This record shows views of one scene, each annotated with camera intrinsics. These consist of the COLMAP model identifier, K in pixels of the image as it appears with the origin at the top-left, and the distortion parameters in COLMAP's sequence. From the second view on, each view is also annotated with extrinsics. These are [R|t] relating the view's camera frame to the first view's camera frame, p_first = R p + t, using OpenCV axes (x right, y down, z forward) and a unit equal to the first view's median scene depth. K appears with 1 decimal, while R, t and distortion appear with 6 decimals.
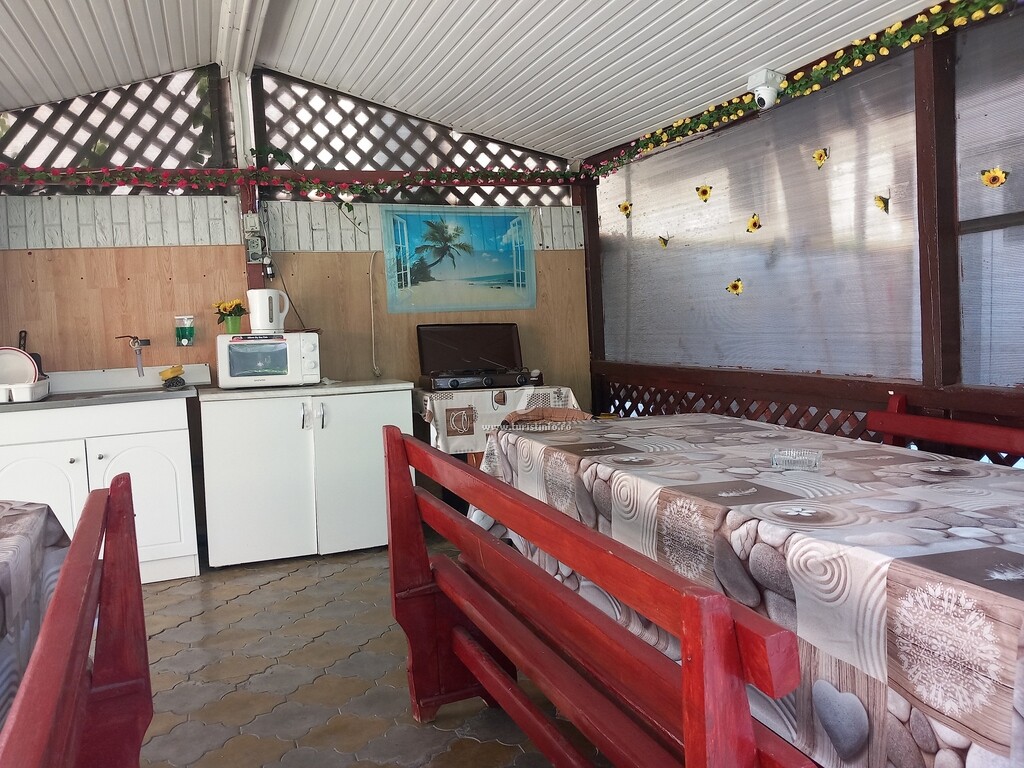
lens RADIAL K [[818.8, 0, 511.8], [0, 818.8, 381.2], [0, 0, 1]] dist [-0.044642, 0.045758]
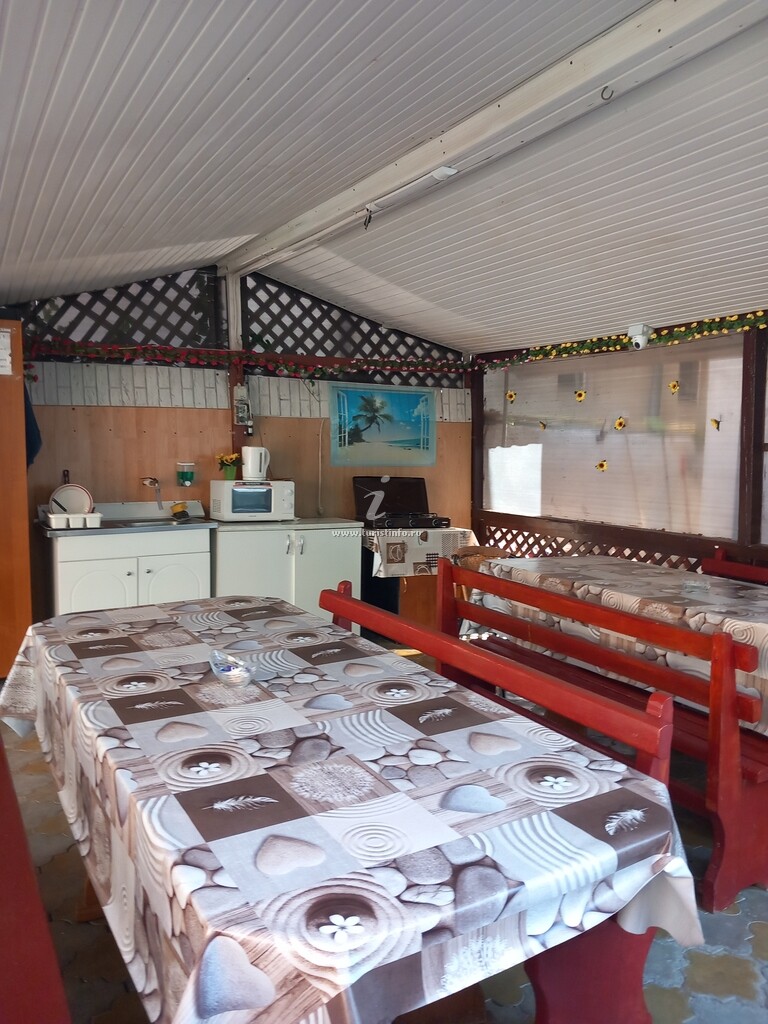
lens RADIAL K [[818.8, 0, 383.4], [0, 818.8, 516.4], [0, 0, 1]] dist [-0.044642, 0.045758]
pose [[0.988495, 0.042110, 0.145277, -0.276642], [-0.043766, 0.999008, 0.008217, -0.020037], [-0.144786, -0.014480, 0.989357, -0.317699]]
